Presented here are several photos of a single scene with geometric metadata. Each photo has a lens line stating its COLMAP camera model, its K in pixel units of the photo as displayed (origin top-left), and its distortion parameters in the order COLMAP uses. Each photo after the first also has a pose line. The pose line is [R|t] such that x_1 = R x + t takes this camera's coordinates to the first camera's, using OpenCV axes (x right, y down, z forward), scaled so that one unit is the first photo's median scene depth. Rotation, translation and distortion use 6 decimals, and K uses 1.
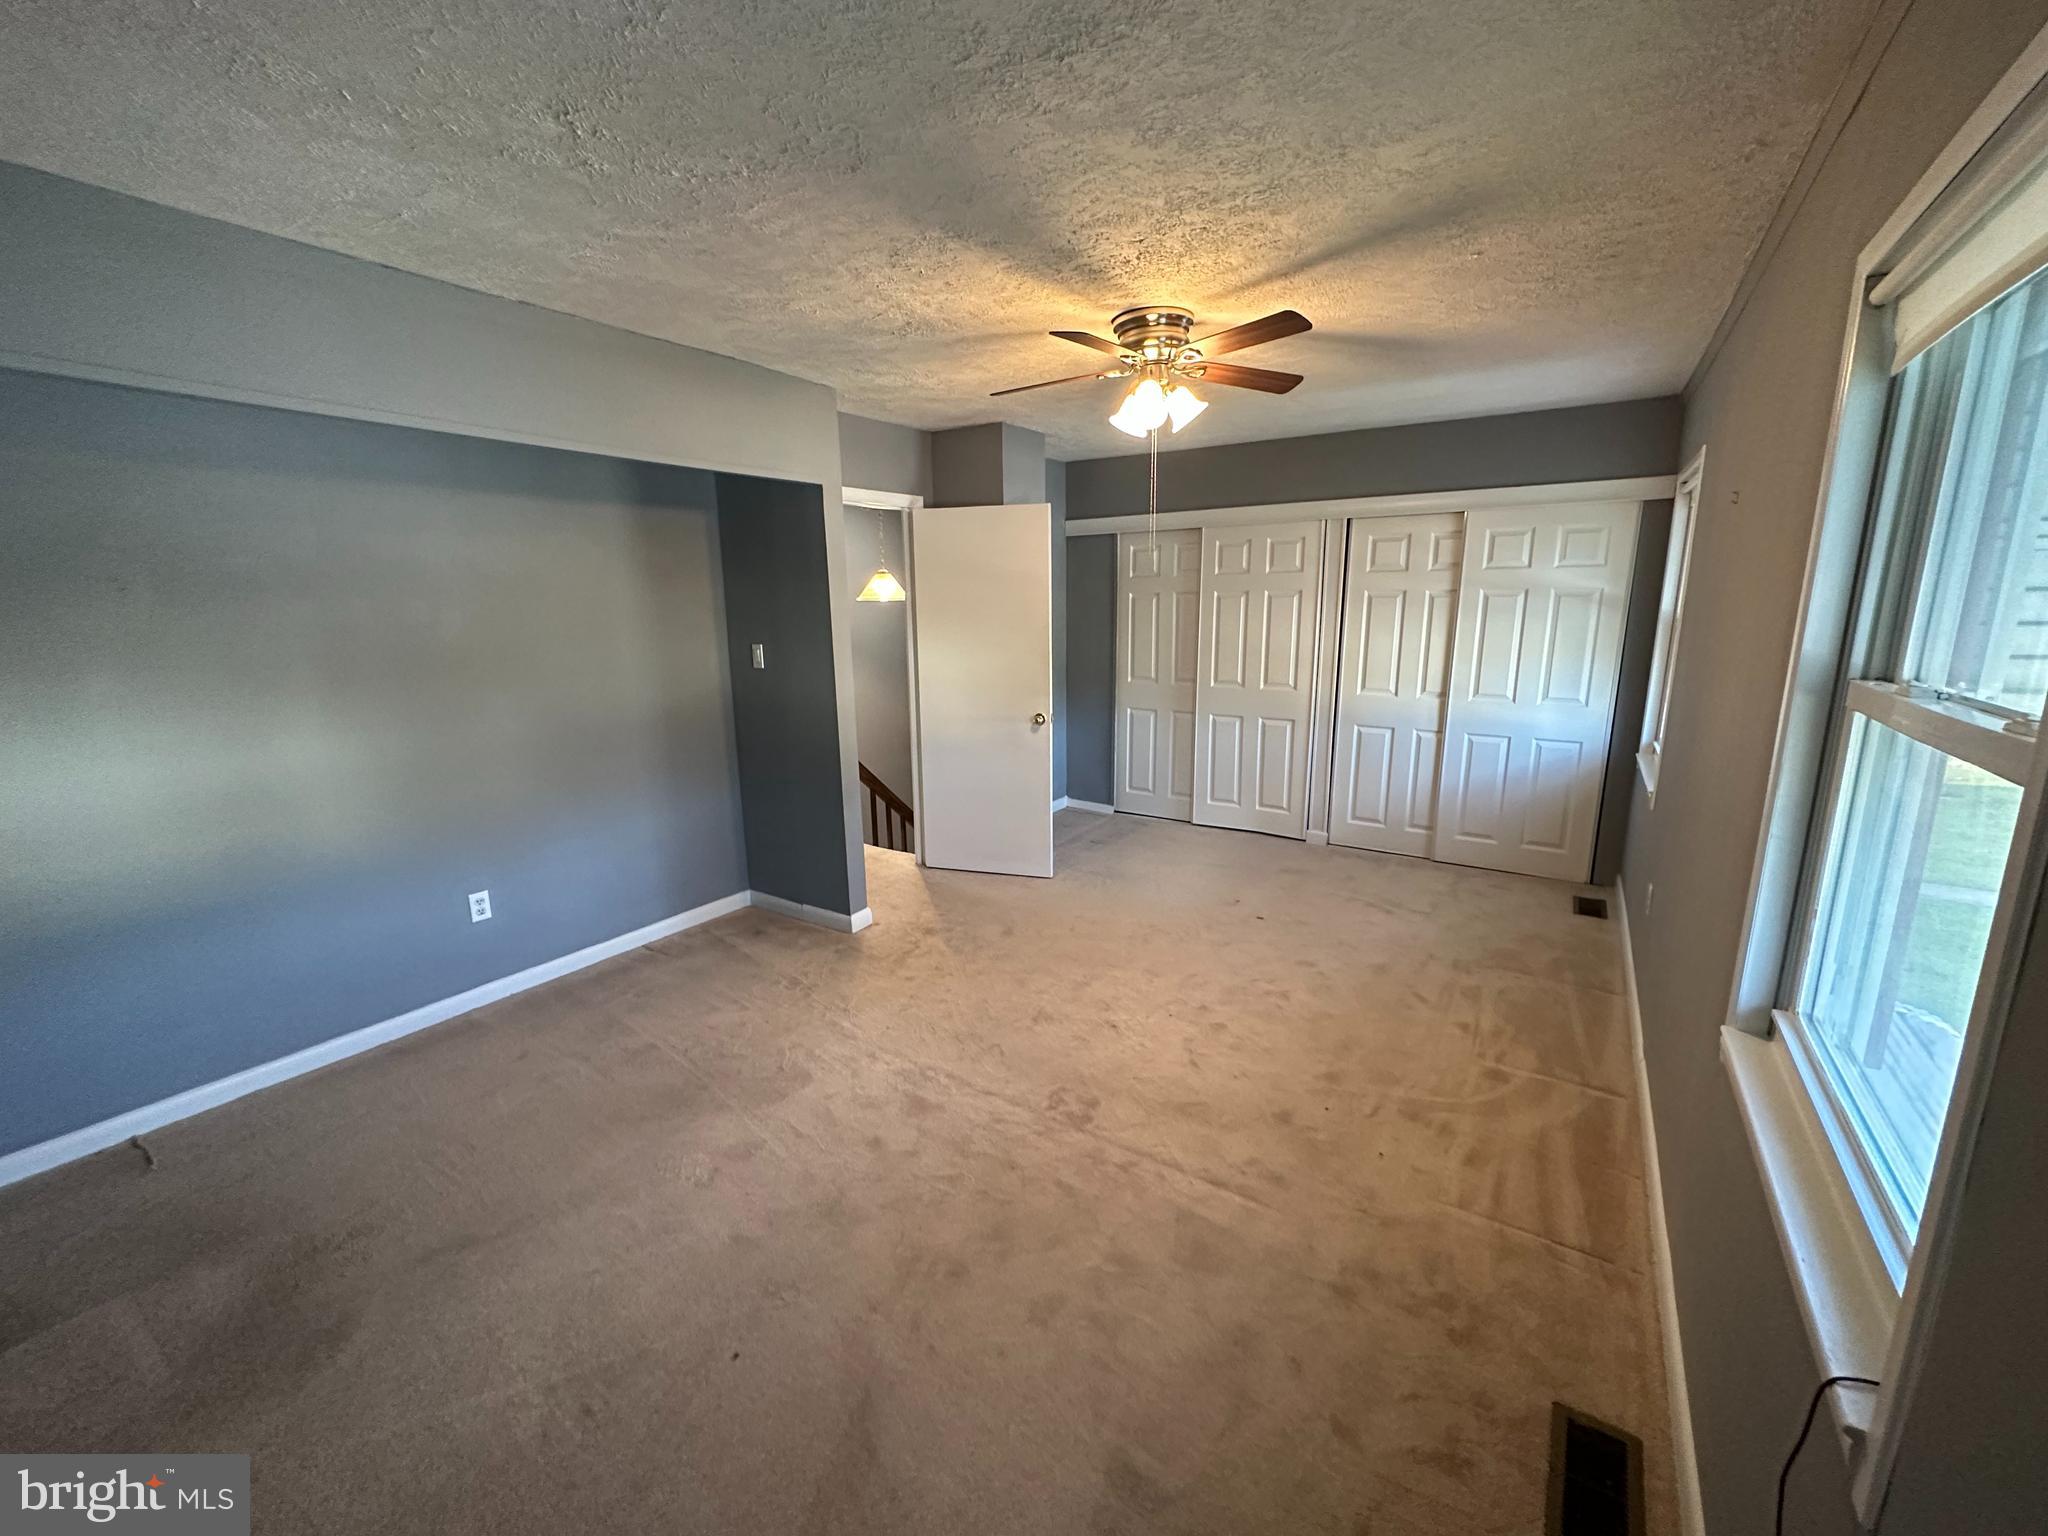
lens RADIAL K [[815.3, 0, 1024.0], [0, 815.3, 768.0], [0, 0, 1]] dist [-0.000047, 0.000194]
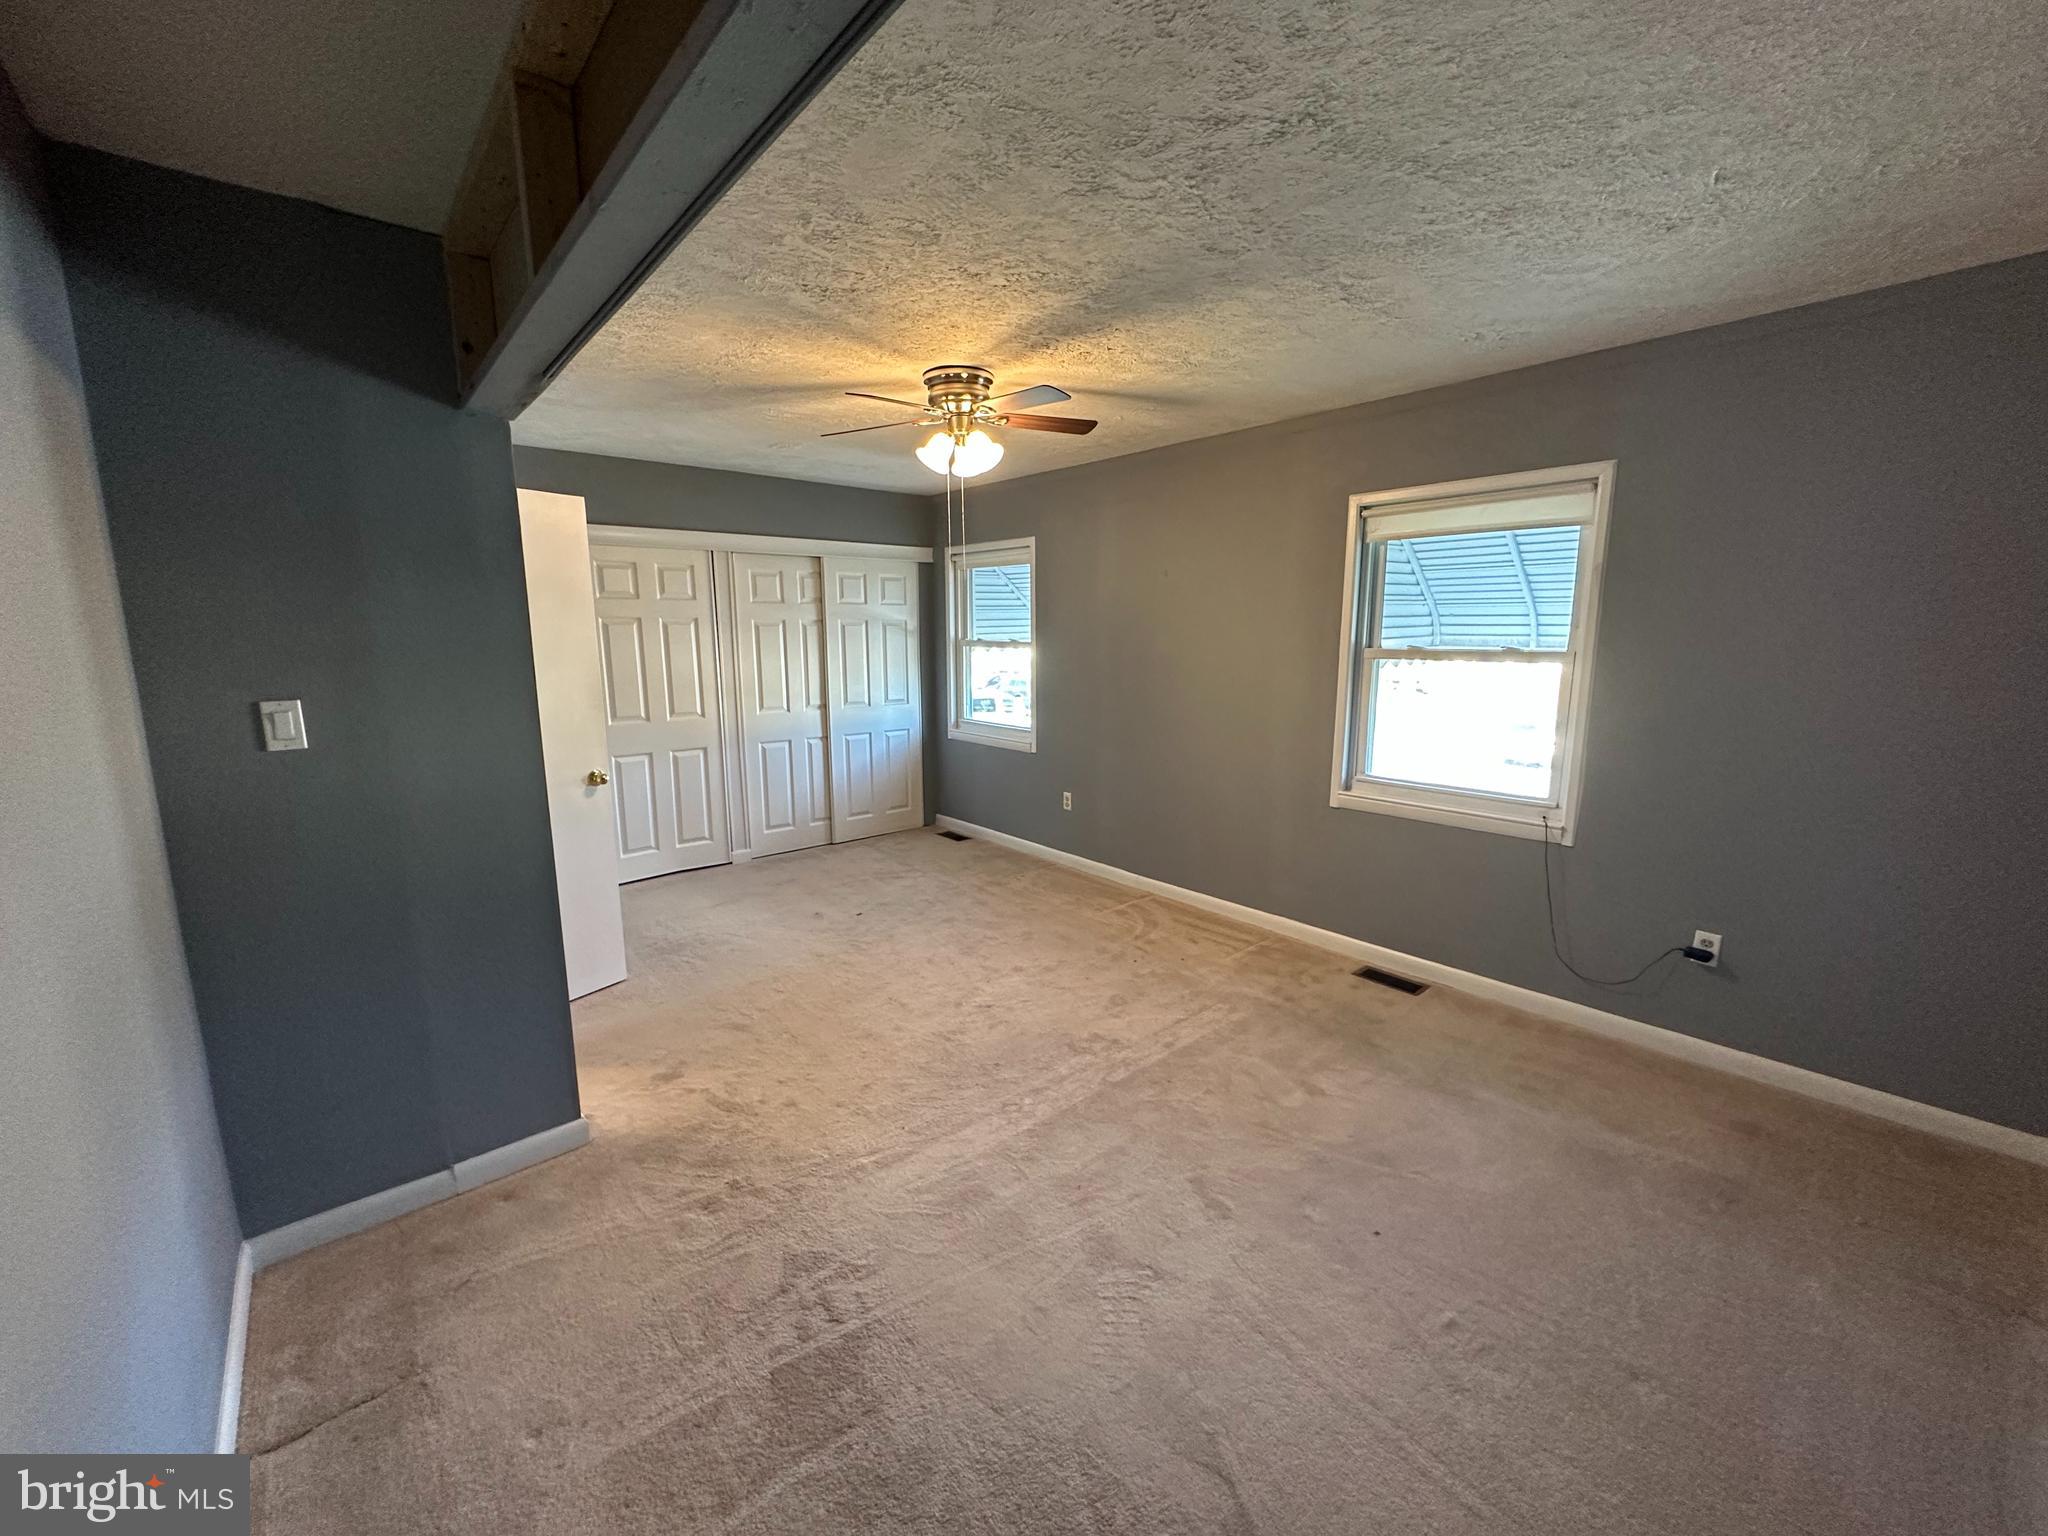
lens RADIAL K [[812.3, 0, 1024.0], [0, 812.3, 768.0], [0, 0, 1]] dist [0.000838, 0.000055]
pose [[0.267978, -0.153235, 0.951161, -0.669891], [0.200401, 0.974541, 0.100541, -0.073720], [-0.942352, 0.163671, 0.291864, 0.452542]]
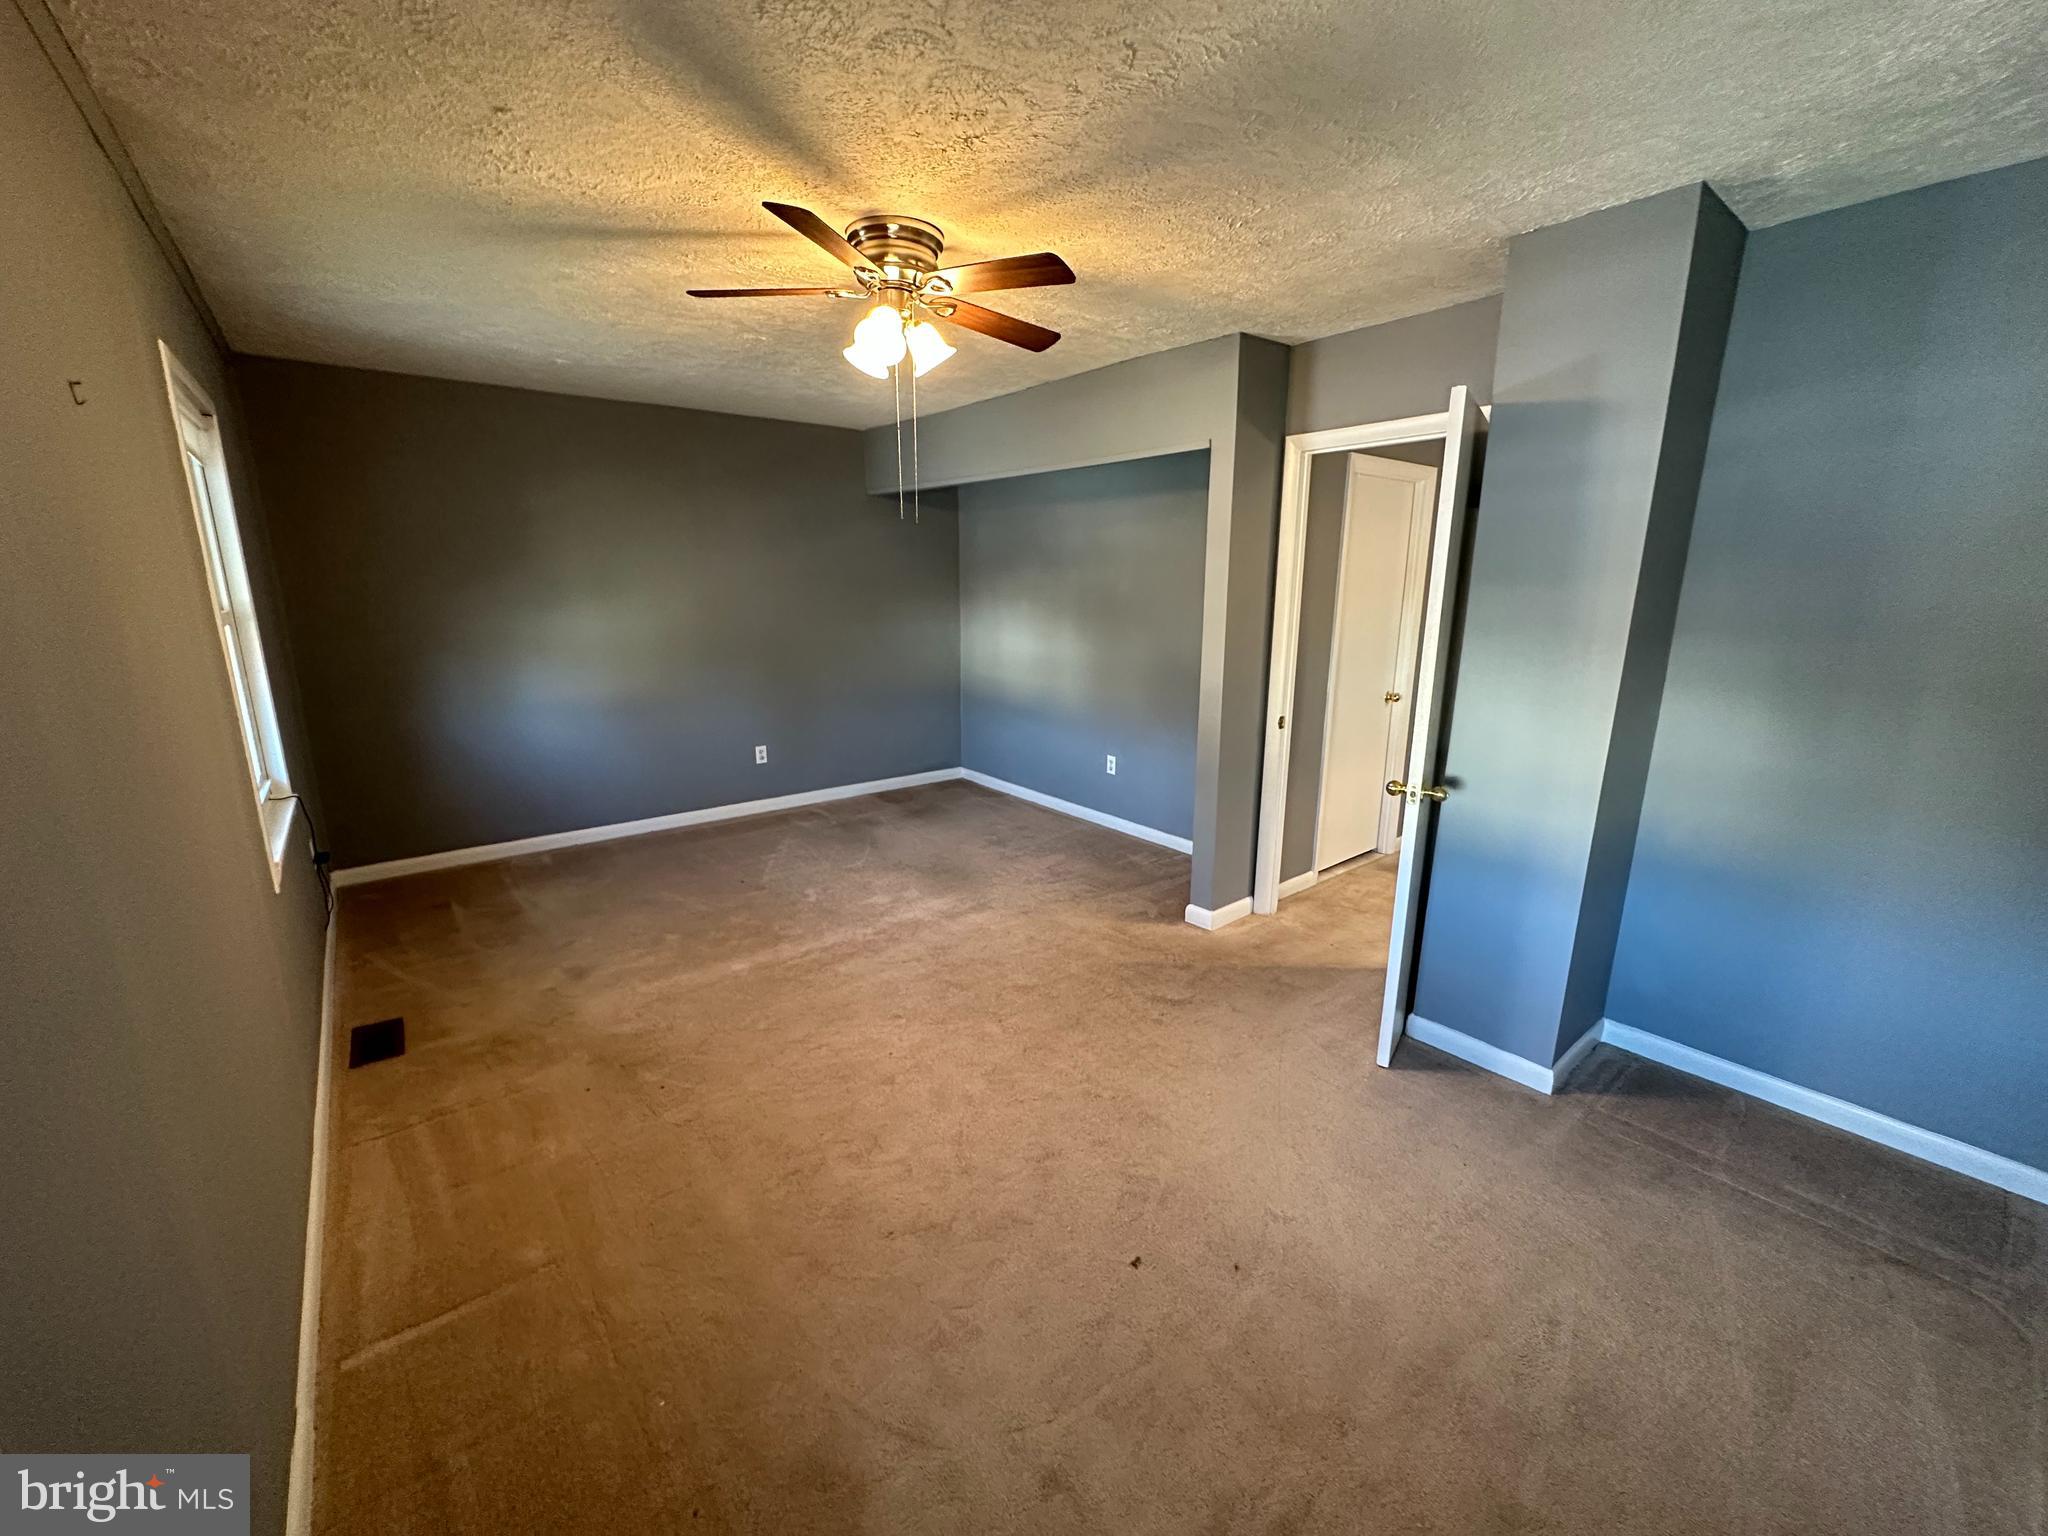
lens RADIAL K [[812.3, 0, 1024.0], [0, 812.3, 768.0], [0, 0, 1]] dist [0.000838, 0.000055]
pose [[-0.296254, 0.234711, -0.925821, 0.688279], [-0.191973, 0.934920, 0.298448, -0.214247], [0.935617, 0.266149, -0.231916, 0.991690]]
